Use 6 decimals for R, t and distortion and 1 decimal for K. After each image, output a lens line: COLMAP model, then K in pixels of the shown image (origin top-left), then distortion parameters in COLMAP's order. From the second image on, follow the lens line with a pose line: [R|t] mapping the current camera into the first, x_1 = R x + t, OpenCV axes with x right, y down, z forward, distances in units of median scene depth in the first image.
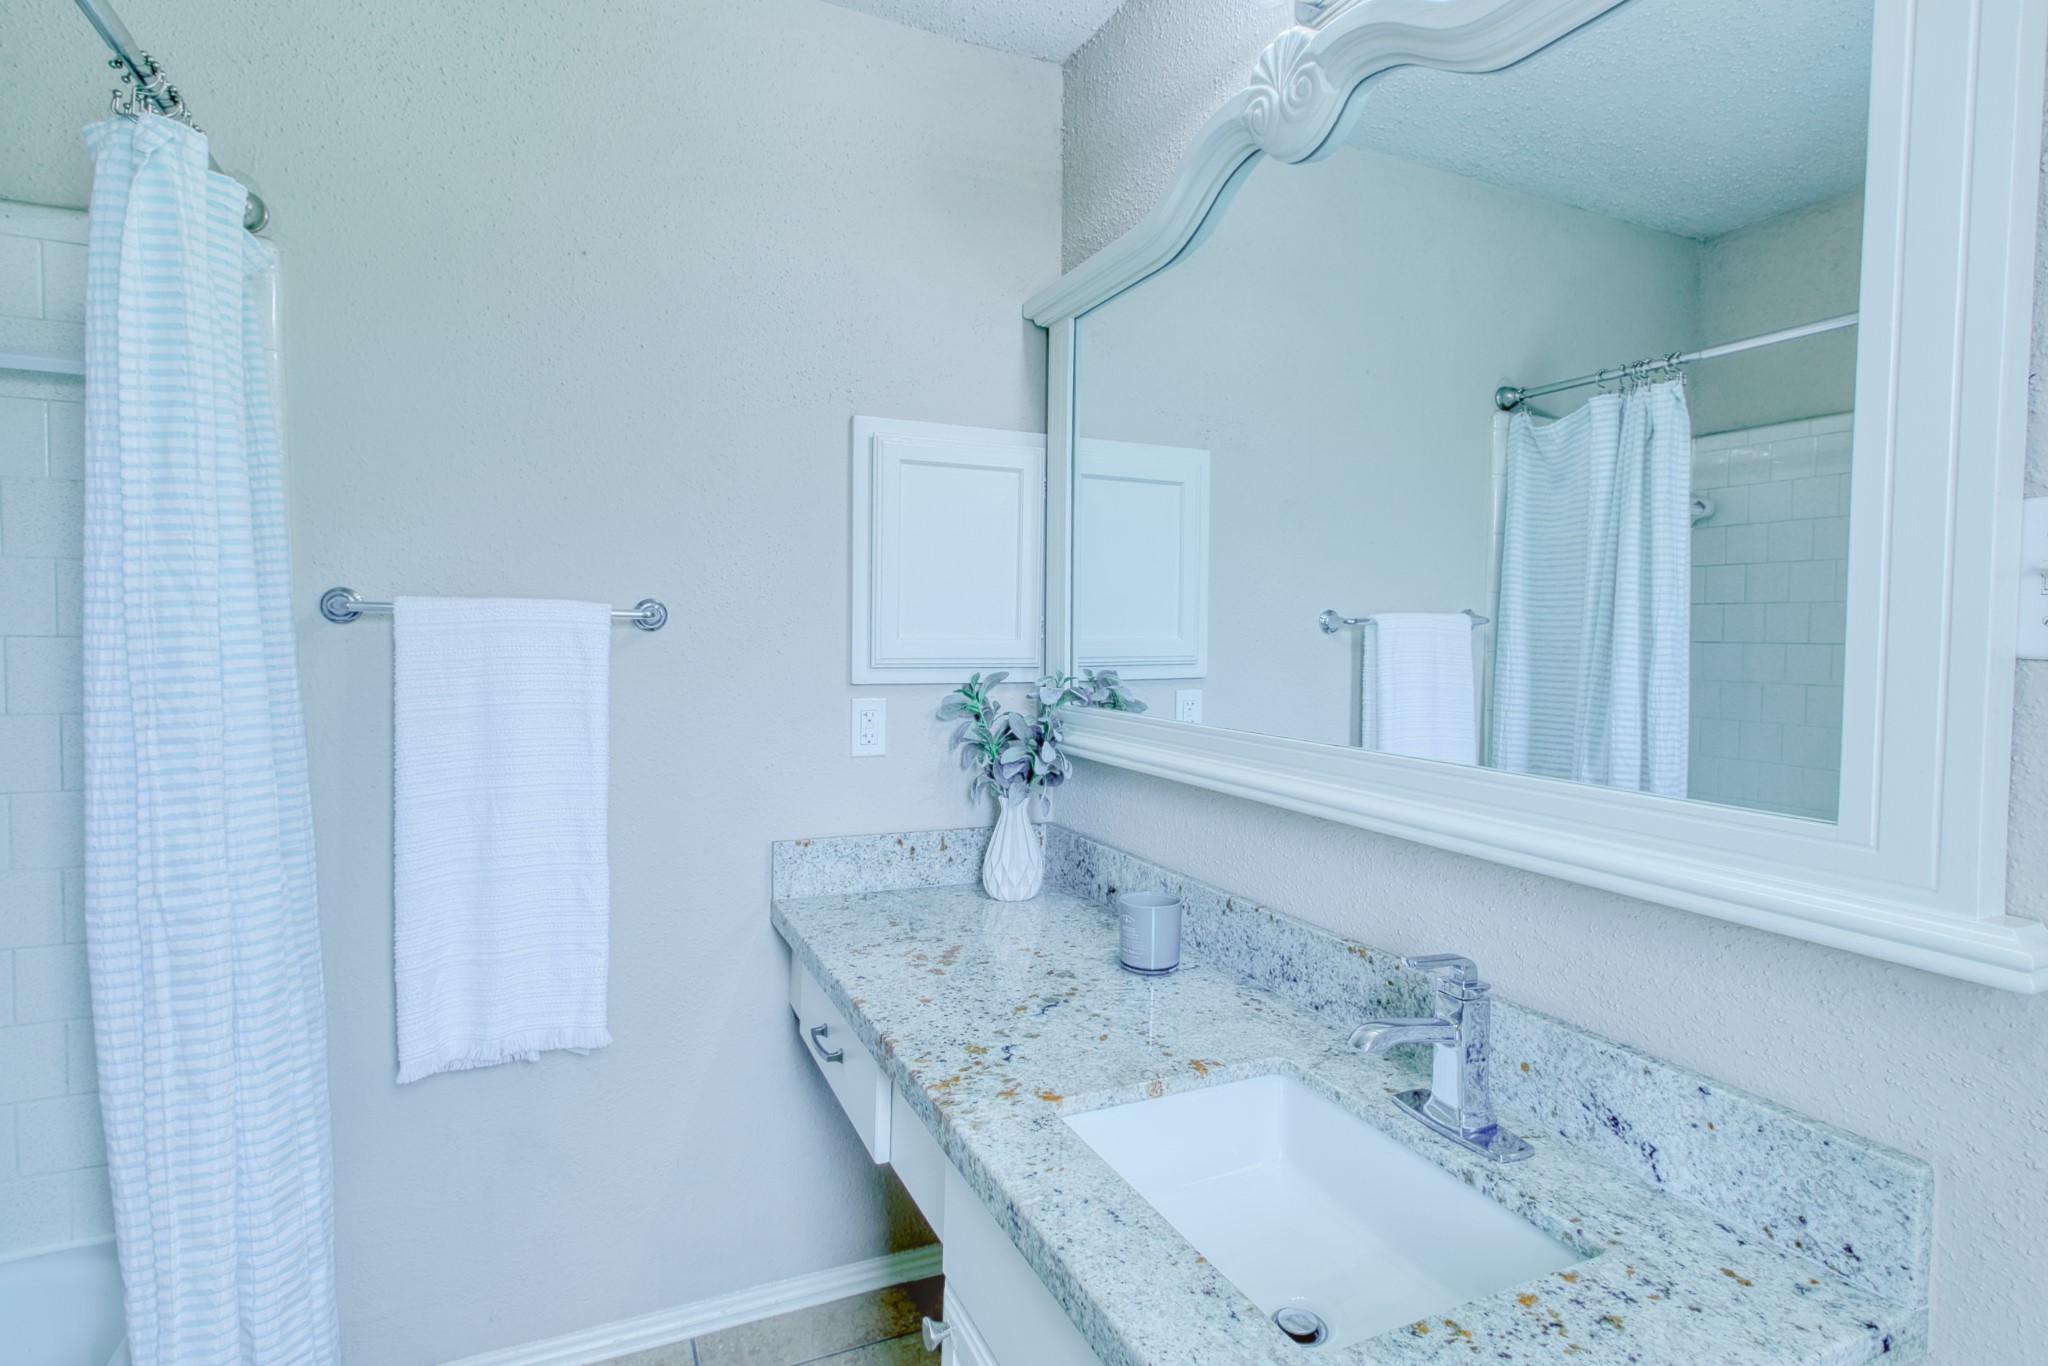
lens RADIAL K [[1032.5, 0, 1020.9], [0, 1032.5, 677.0], [0, 0, 1]] dist [-0.000311, 0.000410]
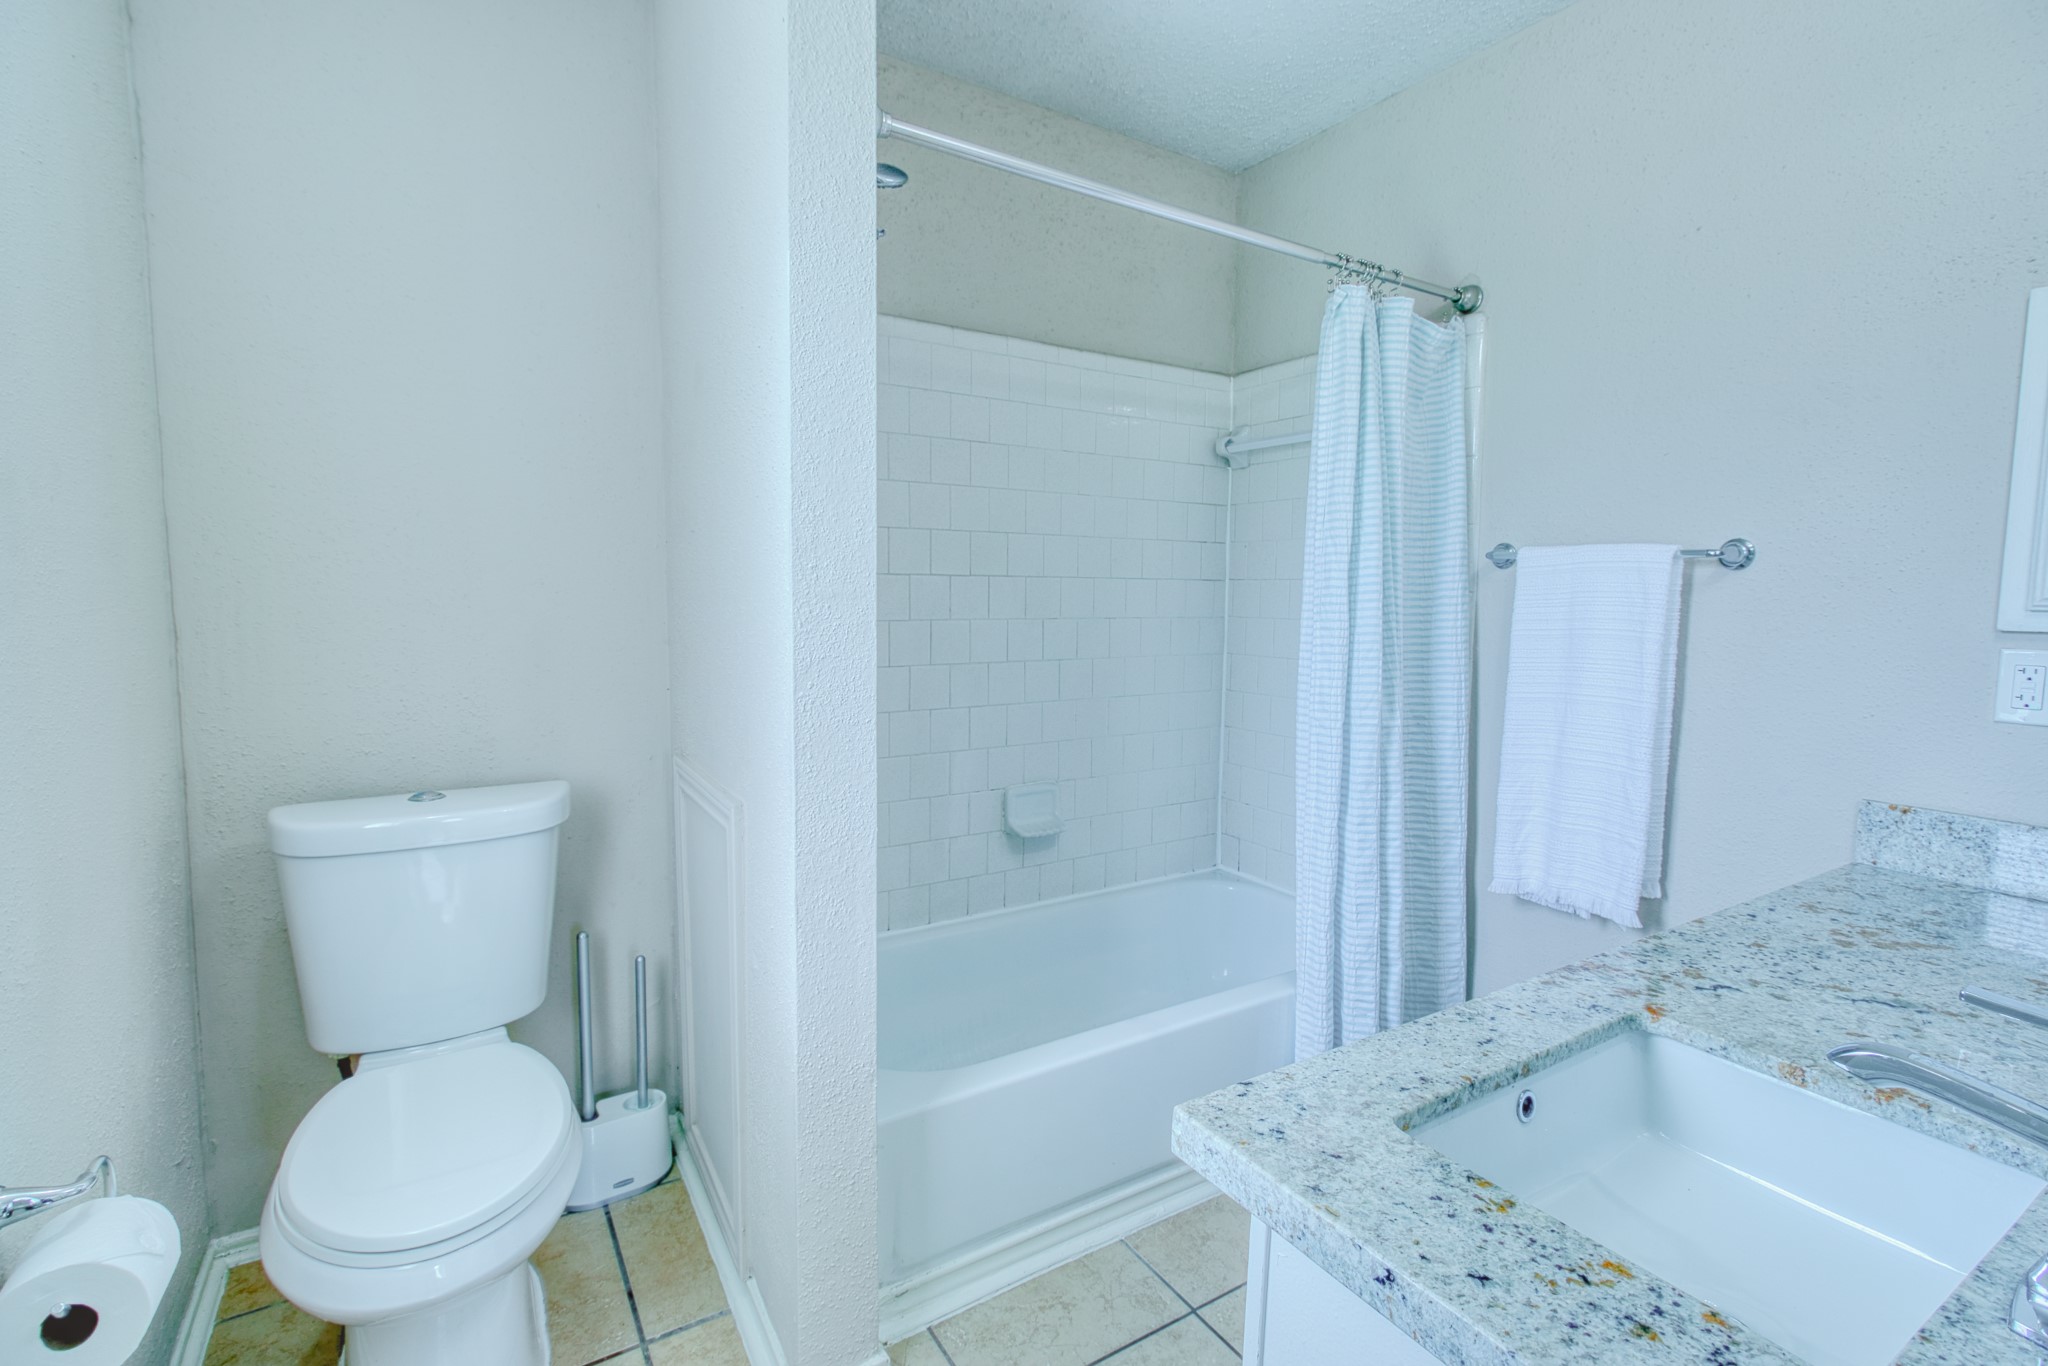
lens RADIAL K [[951.3, 0, 1034.8], [0, 951.3, 682.0], [0, 0, 1]] dist [0.003217, -0.000103]
pose [[0.126881, 0.087394, -0.988061, 0.624061], [-0.056671, 0.995123, 0.080741, 0.037696], [0.990298, 0.045750, 0.131215, 0.202173]]
